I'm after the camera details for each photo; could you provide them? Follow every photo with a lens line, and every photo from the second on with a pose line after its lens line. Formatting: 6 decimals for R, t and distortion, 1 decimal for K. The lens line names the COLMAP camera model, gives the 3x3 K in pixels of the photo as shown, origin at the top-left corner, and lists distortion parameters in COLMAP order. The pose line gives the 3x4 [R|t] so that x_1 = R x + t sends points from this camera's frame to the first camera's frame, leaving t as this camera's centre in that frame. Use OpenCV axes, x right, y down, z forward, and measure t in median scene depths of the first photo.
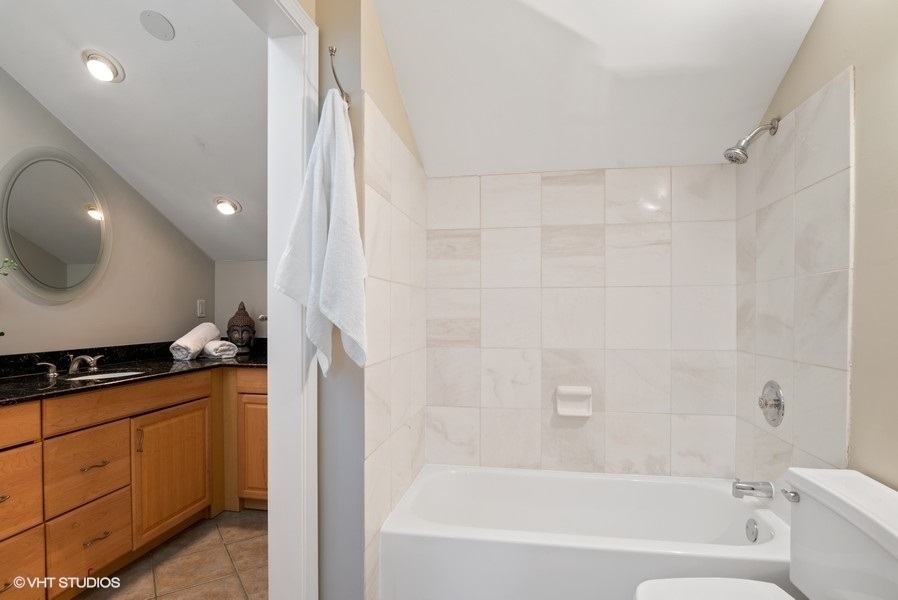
lens RADIAL K [[475.2, 0, 455.0], [0, 475.2, 314.5], [0, 0, 1]] dist [-0.013611, -0.003694]
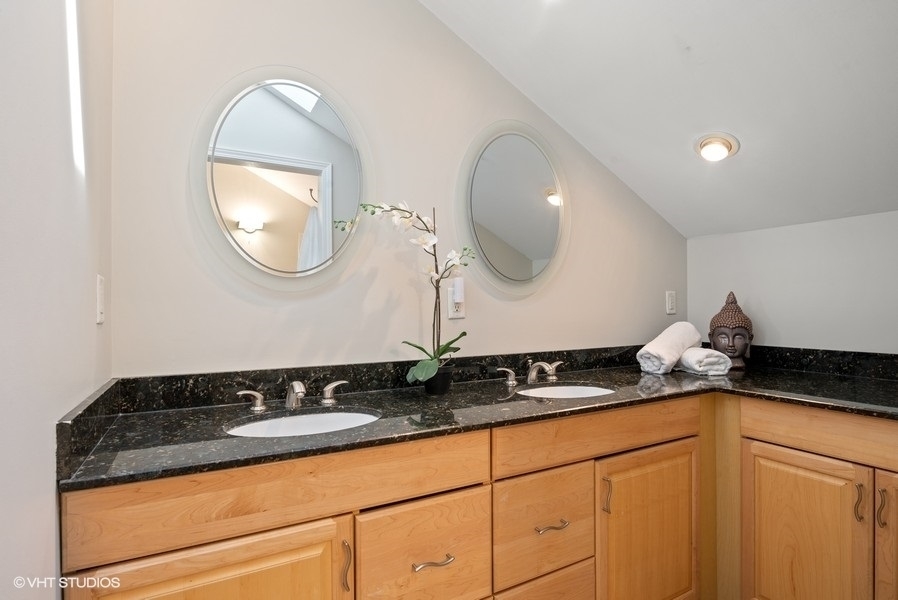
lens RADIAL K [[475.2, 0, 448.7], [0, 475.2, 304.9], [0, 0, 1]] dist [-0.013611, -0.003694]
pose [[0.638365, -0.009328, -0.769677, -0.251143], [0.001910, 0.999943, -0.010534, -0.002125], [0.769731, 0.005255, 0.638346, 0.339211]]
